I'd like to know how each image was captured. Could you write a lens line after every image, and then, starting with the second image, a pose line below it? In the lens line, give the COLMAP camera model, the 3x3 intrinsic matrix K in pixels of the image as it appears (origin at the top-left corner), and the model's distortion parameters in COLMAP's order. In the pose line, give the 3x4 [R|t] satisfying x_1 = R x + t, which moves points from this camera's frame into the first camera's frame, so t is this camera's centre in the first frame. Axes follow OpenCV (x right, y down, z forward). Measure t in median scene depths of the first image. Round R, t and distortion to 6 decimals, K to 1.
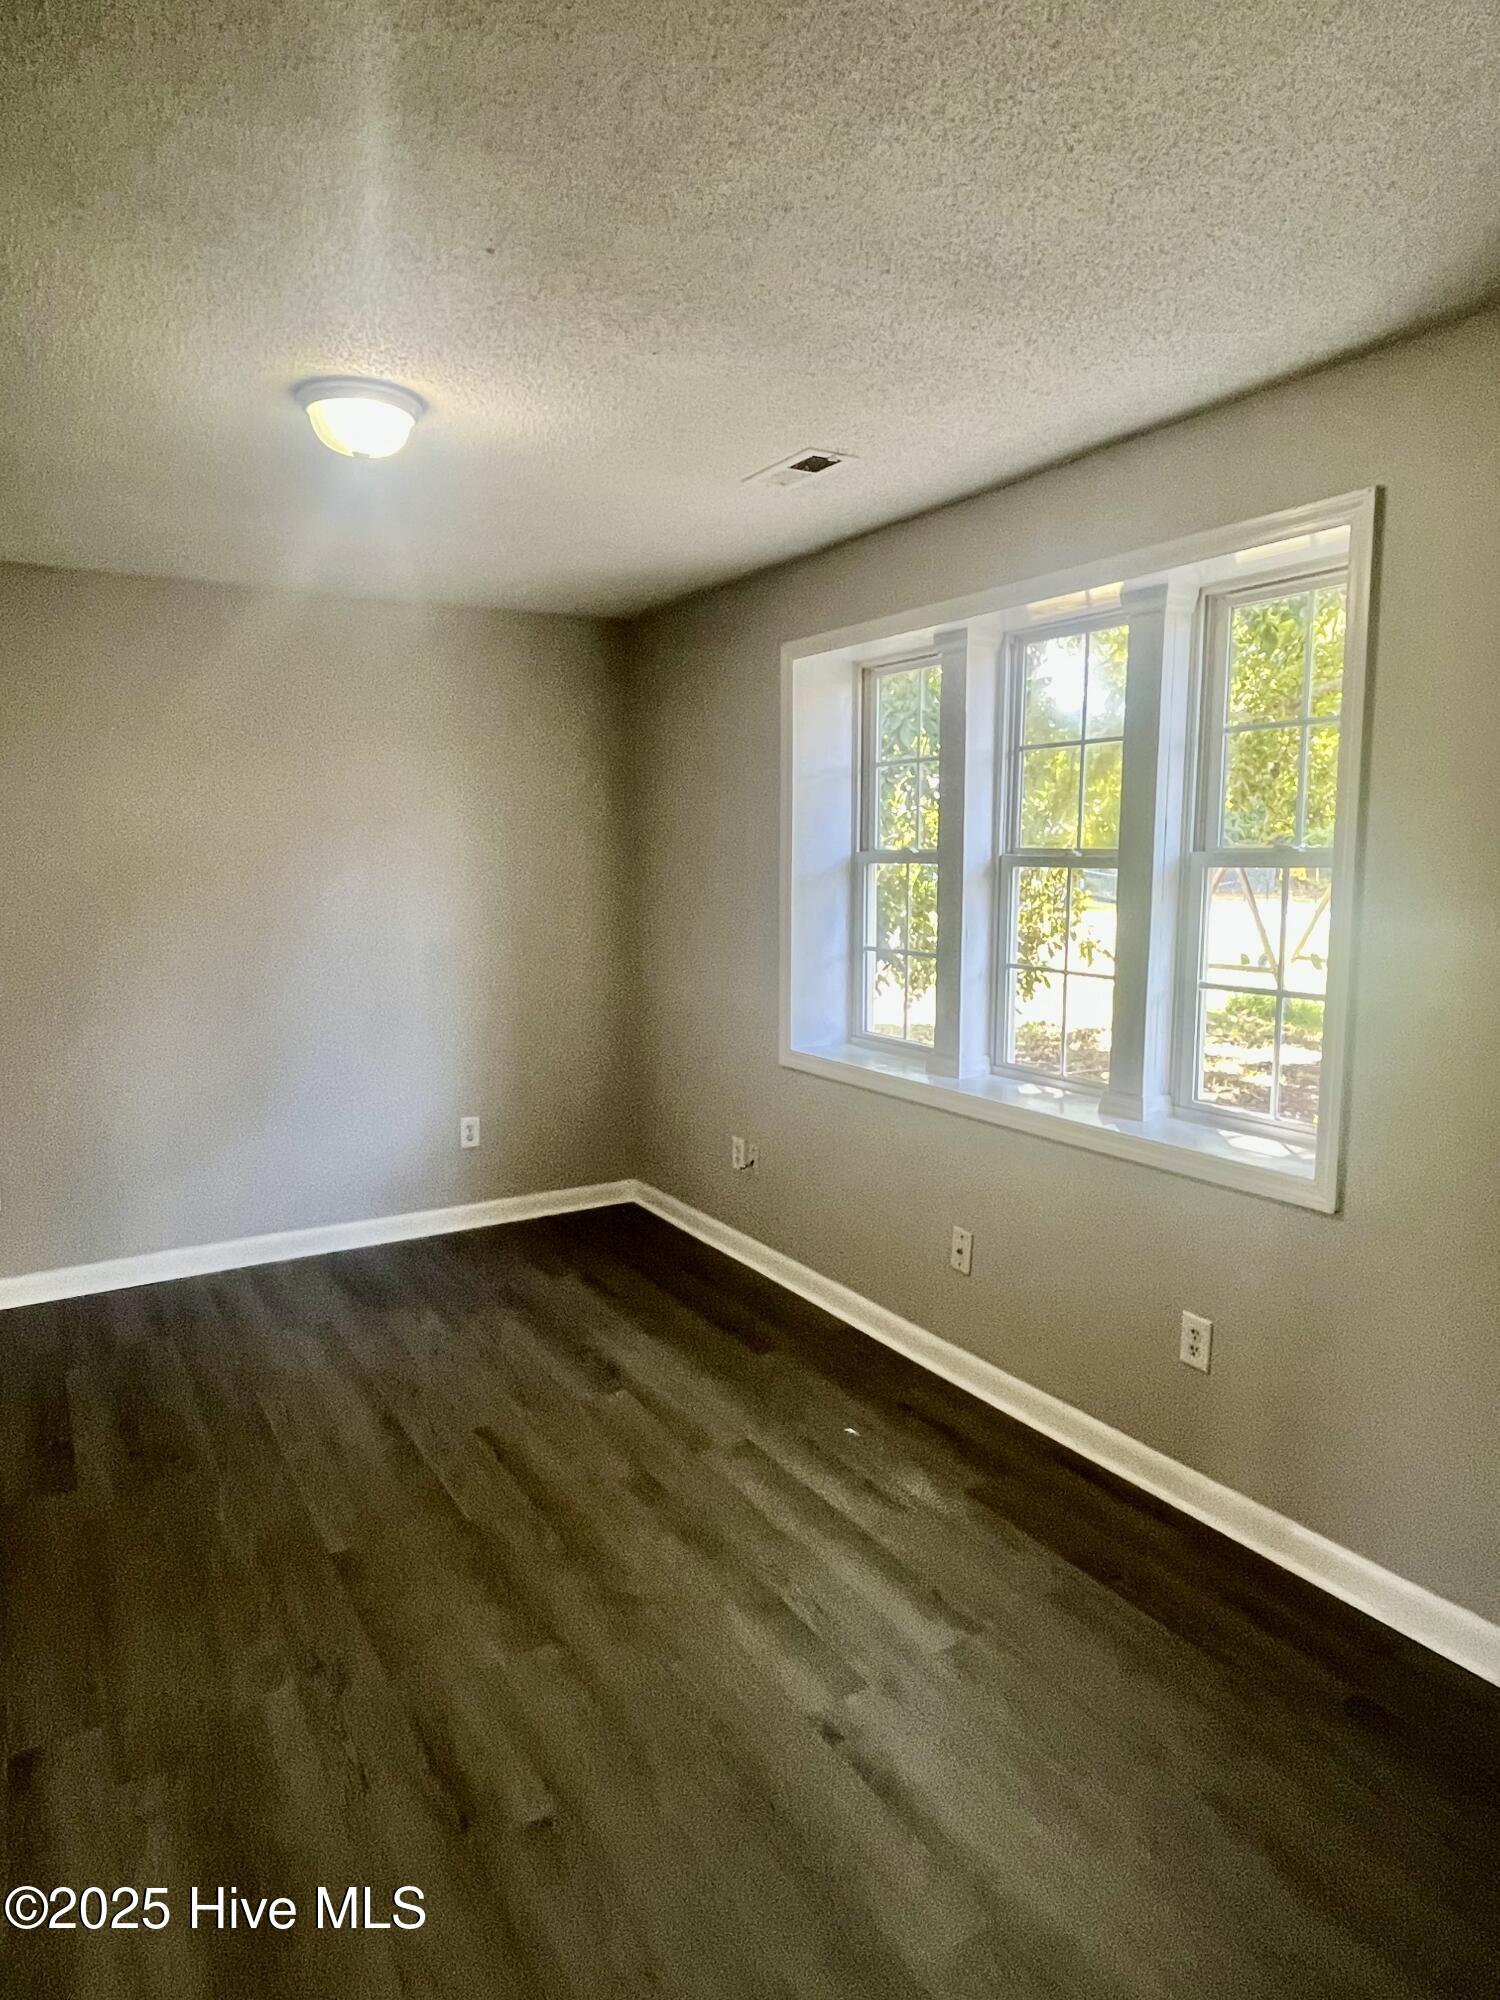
lens RADIAL K [[1188.2, 0, 750.0], [0, 1188.2, 1000.0], [0, 0, 1]] dist [0.000164, -0.001766]
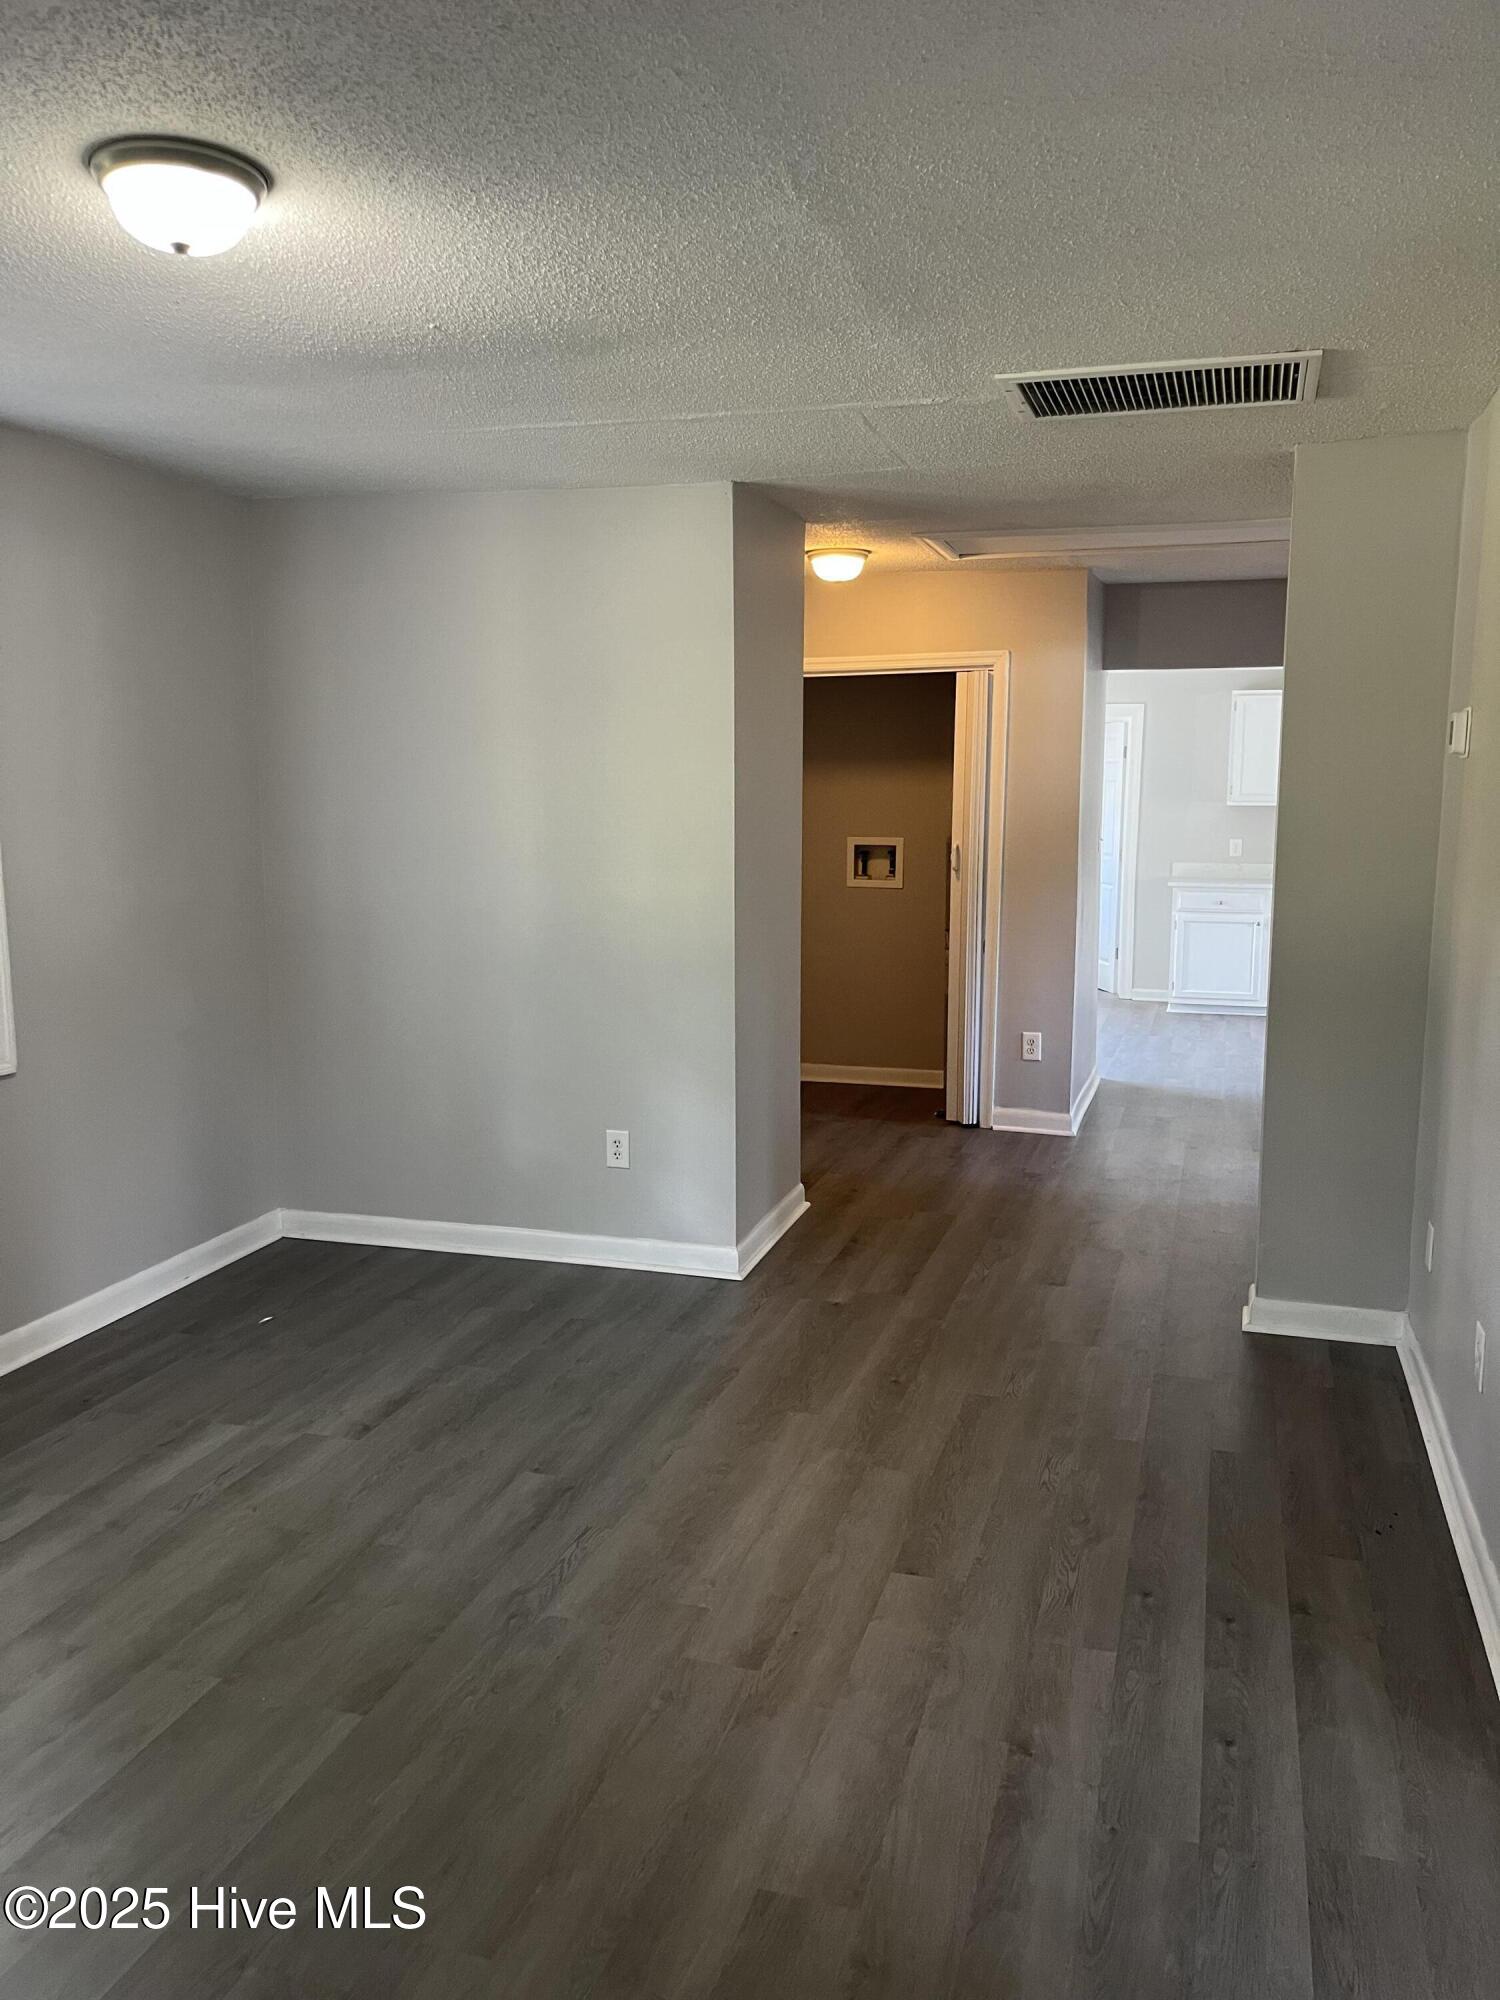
lens RADIAL K [[1510.5, 0, 750.0], [0, 1510.5, 1000.0], [0, 0, 1]] dist [0.040429, -0.003596]
pose [[-0.651176, -0.107232, 0.751313, -1.014905], [0.095944, 0.970393, 0.221657, -0.151424], [-0.752838, 0.216421, -0.621608, 1.111851]]
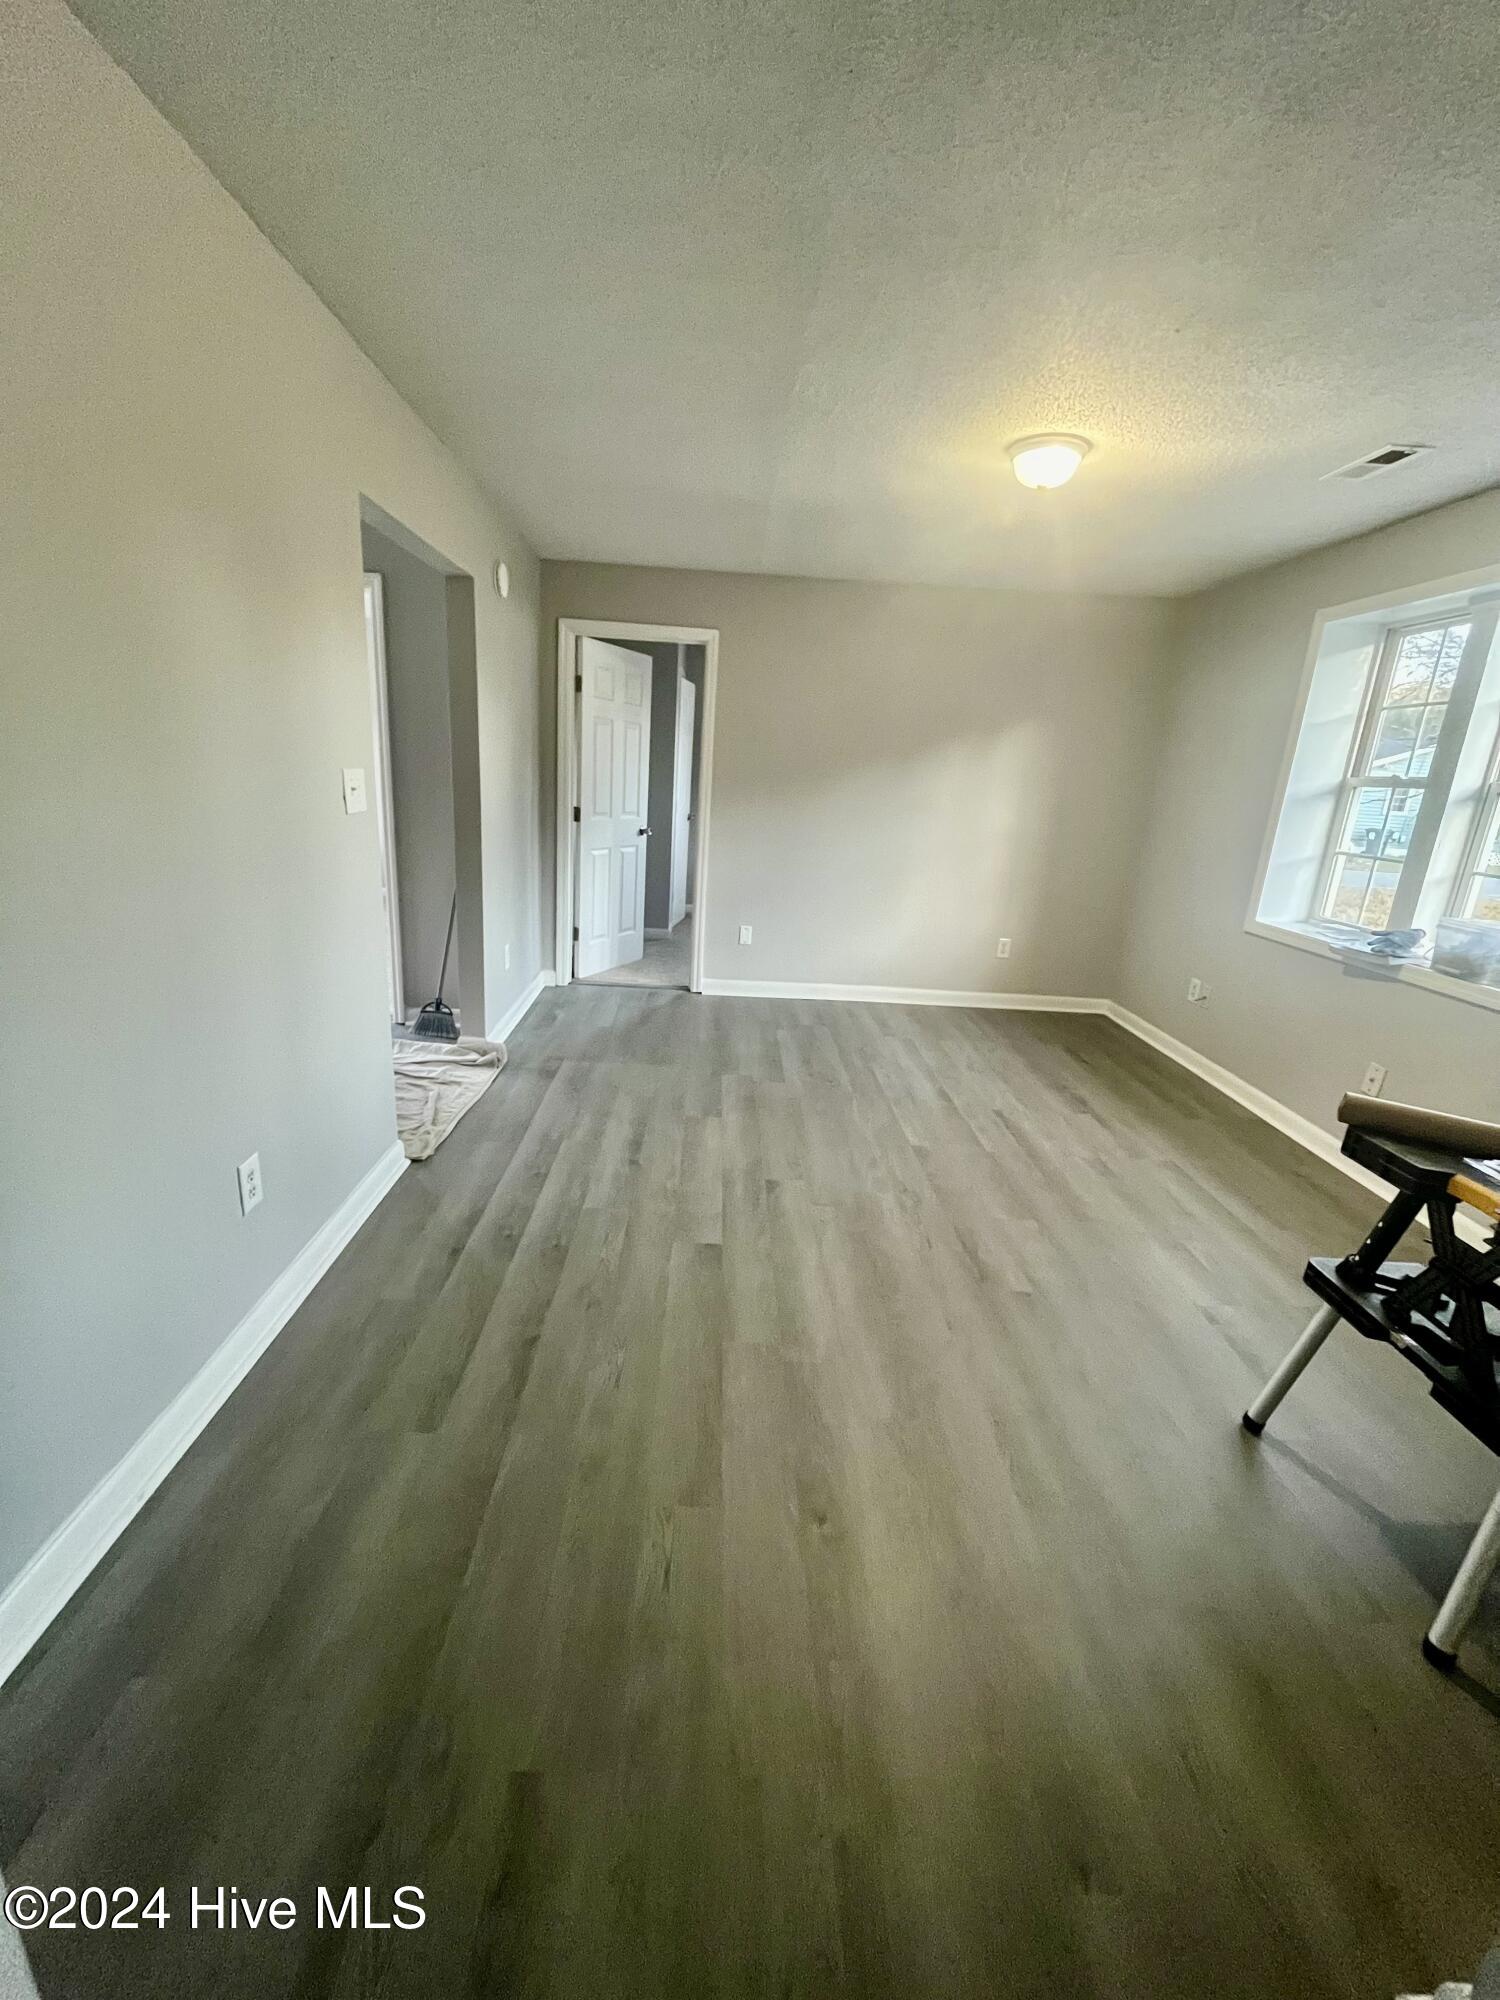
lens RADIAL K [[802.8, 0, 752.5], [0, 802.8, 996.7], [0, 0, 1]] dist [-0.003793, -0.000338]
pose [[0.866761, 0.187179, -0.462265, -0.033495], [-0.122260, 0.978362, 0.166914, 0.058939], [0.483506, -0.088158, 0.870891, -0.135525]]
